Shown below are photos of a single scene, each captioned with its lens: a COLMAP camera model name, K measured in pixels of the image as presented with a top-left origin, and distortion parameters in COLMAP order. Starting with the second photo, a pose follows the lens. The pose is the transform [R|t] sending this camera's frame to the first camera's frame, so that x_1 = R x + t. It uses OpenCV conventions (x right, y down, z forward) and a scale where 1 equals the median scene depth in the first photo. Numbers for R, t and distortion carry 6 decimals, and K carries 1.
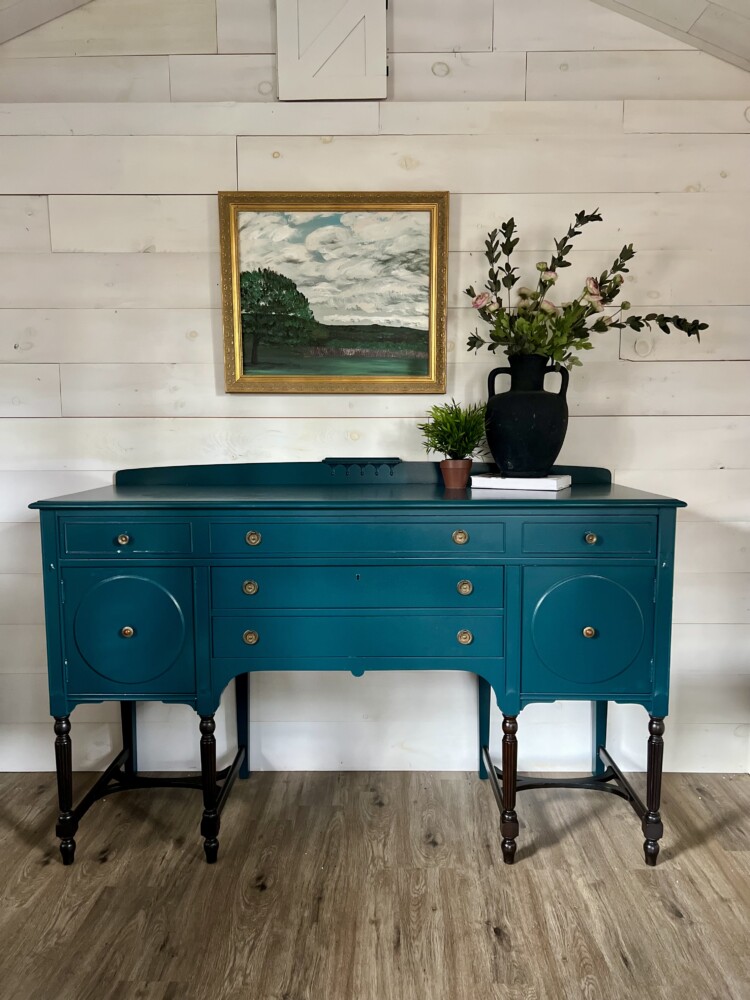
lens RADIAL K [[761.8, 0, 376.9], [0, 761.8, 493.2], [0, 0, 1]] dist [0.016158, -0.002555]
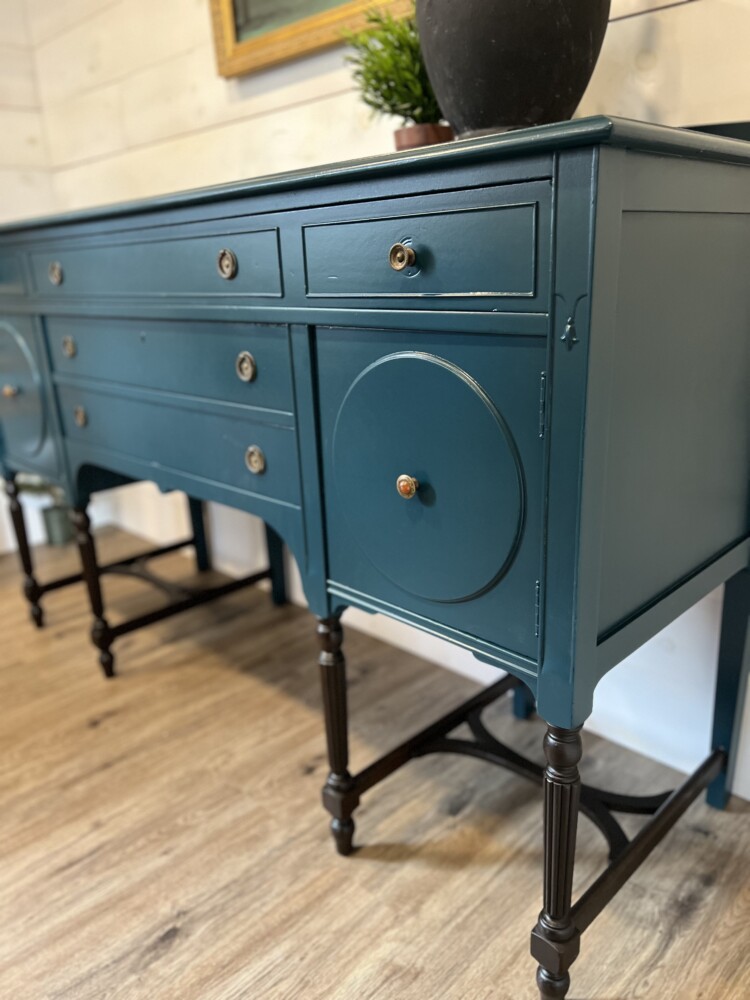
lens RADIAL K [[761.8, 0, 369.8], [0, 761.8, 509.3], [0, 0, 1]] dist [0.016158, -0.002555]
pose [[0.707071, 0.194027, -0.680003, 0.572121], [-0.025762, 0.968051, 0.249428, 0.088811], [0.706673, -0.158845, 0.689479, 0.699437]]
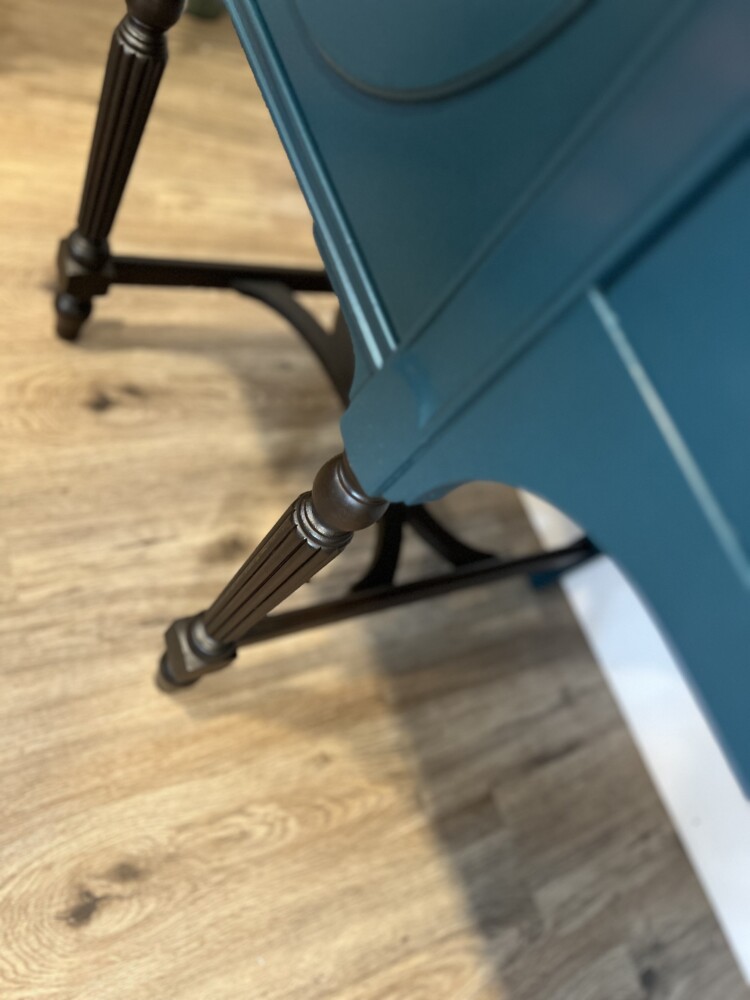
lens RADIAL K [[761.8, 0, 370.2], [0, 761.8, 490.4], [0, 0, 1]] dist [0.016158, -0.002555]
pose [[0.350640, 0.884232, -0.308521, -0.166260], [-0.547740, 0.460846, 0.698285, 0.169618], [0.759627, -0.075857, 0.645920, 0.922142]]
